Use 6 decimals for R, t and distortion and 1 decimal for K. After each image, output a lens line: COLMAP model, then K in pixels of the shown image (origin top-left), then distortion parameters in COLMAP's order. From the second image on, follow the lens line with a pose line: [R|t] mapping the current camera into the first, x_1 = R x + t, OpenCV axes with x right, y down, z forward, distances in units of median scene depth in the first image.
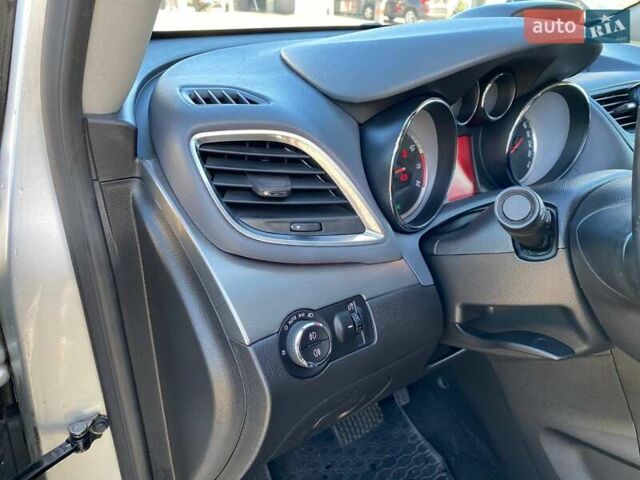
lens RADIAL K [[493.4, 0, 320.0], [0, 493.4, 240.0], [0, 0, 1]] dist [-0.003598, -0.001761]
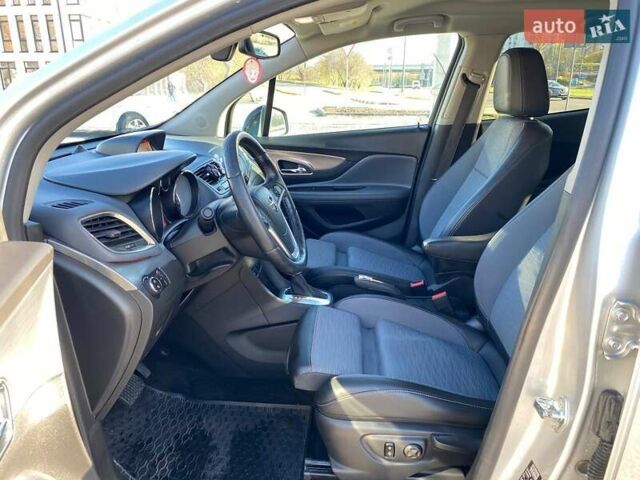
lens RADIAL K [[493.4, 0, 320.0], [0, 493.4, 240.0], [0, 0, 1]] dist [-0.003598, -0.001761]
pose [[0.641785, -0.266695, 0.719017, -1.093610], [0.363343, 0.931415, 0.021162, 0.218852], [-0.675347, 0.247668, 0.694670, -1.246582]]
